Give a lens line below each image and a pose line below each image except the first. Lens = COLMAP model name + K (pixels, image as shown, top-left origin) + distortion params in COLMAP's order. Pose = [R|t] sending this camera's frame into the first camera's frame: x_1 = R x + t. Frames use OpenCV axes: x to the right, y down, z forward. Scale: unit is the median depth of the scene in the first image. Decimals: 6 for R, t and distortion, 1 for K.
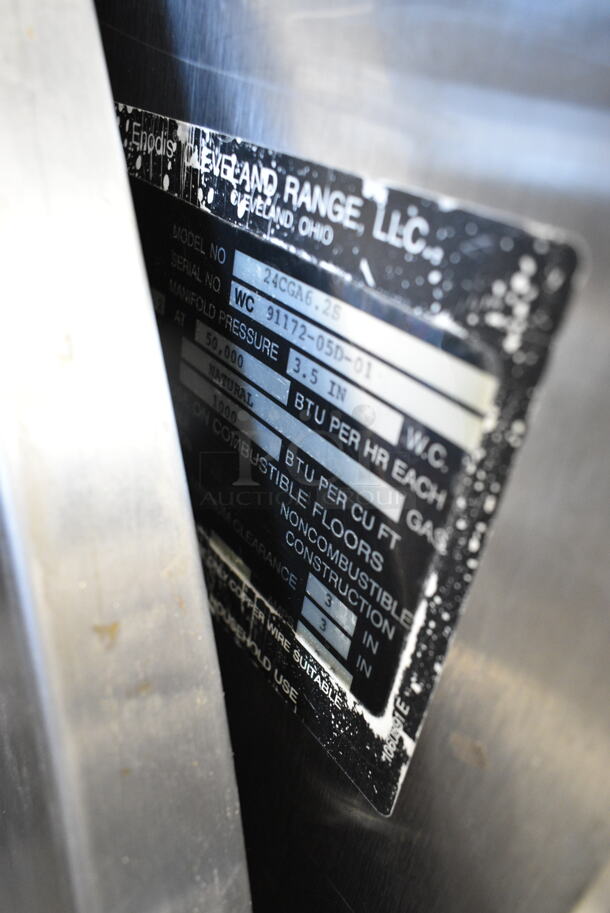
lens RADIAL K [[704.9, 0, 305.0], [0, 704.9, 456.5], [0, 0, 1]] dist [-0.015092, 0.000573]
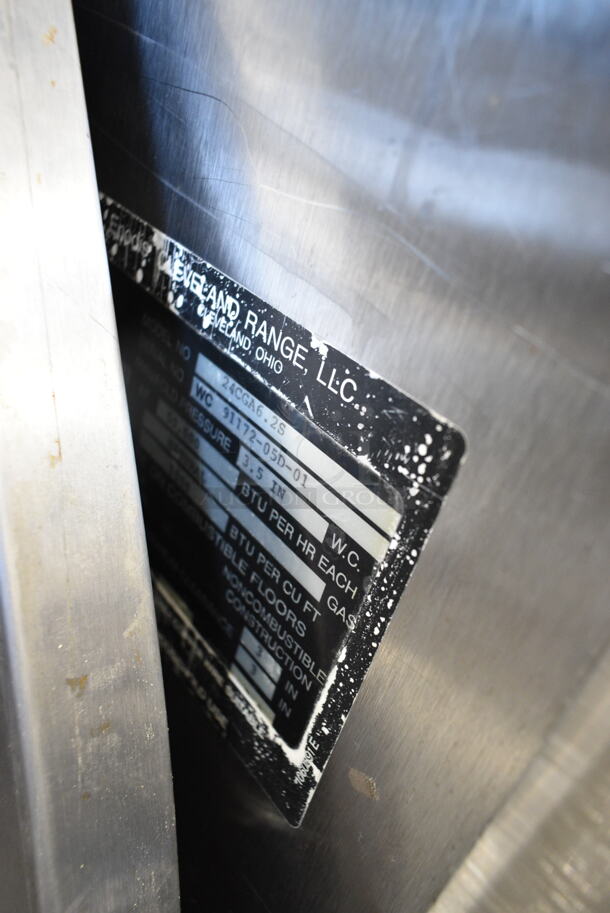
lens RADIAL K [[704.9, 0, 305.0], [0, 704.9, 456.5], [0, 0, 1]] dist [-0.015092, 0.000573]
pose [[0.993044, 0.063343, 0.099250, -0.031582], [-0.066412, 0.997402, 0.027923, -0.180539], [-0.097224, -0.034320, 0.994671, -0.212459]]
